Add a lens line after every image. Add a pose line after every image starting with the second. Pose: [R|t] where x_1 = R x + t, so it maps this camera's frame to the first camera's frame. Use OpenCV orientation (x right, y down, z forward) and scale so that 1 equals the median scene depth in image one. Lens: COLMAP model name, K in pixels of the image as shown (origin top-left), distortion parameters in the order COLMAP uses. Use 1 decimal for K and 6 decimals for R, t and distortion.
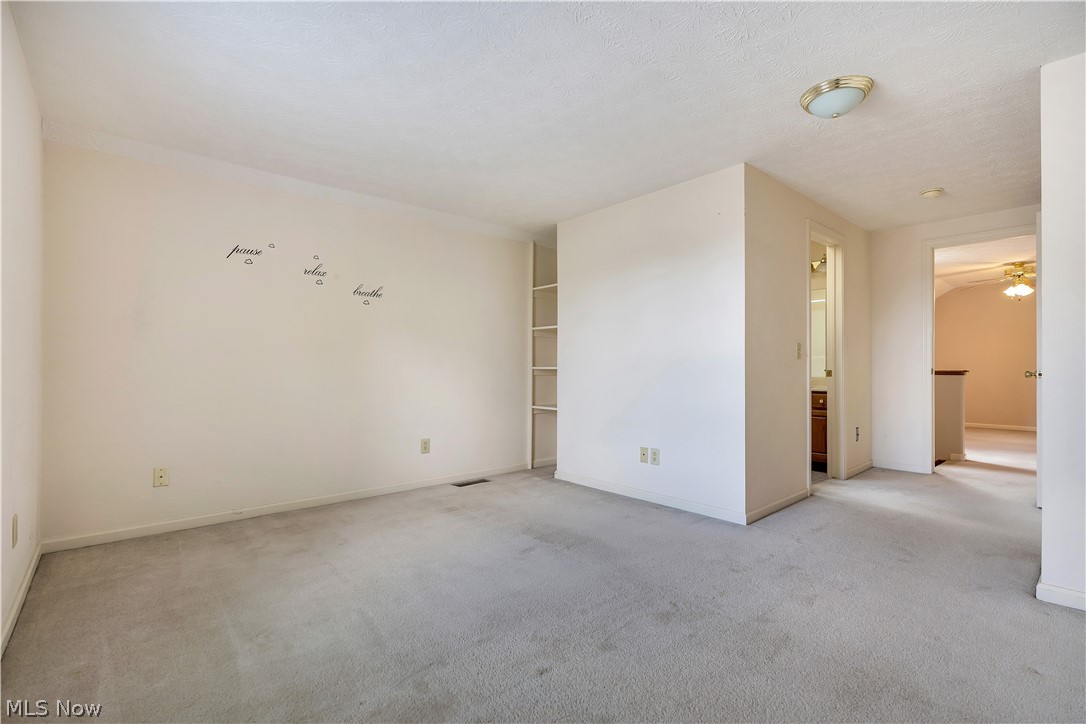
lens RADIAL K [[493.6, 0, 543.0], [0, 493.6, 362.0], [0, 0, 1]] dist [-0.002967, -0.000084]
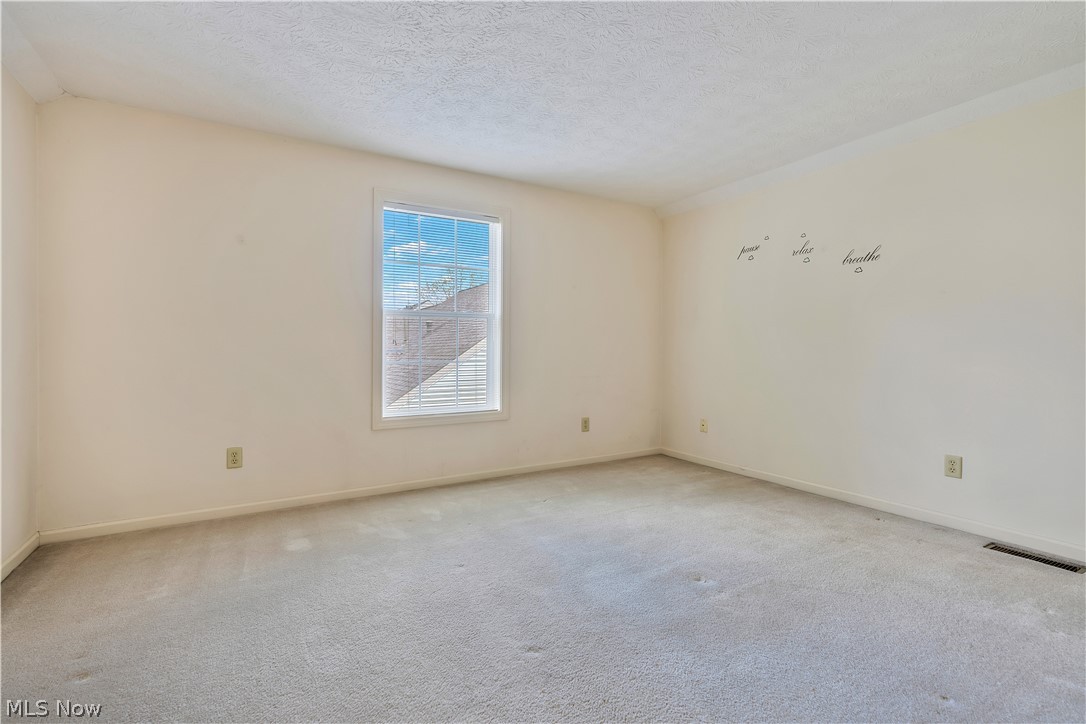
lens RADIAL K [[493.6, 0, 543.0], [0, 493.6, 362.0], [0, 0, 1]] dist [-0.002967, -0.000084]
pose [[-0.176214, 0.020125, -0.984146, 0.587544], [0.008500, 0.999785, 0.018923, 0.014179], [0.984315, -0.005031, -0.176347, 0.662495]]
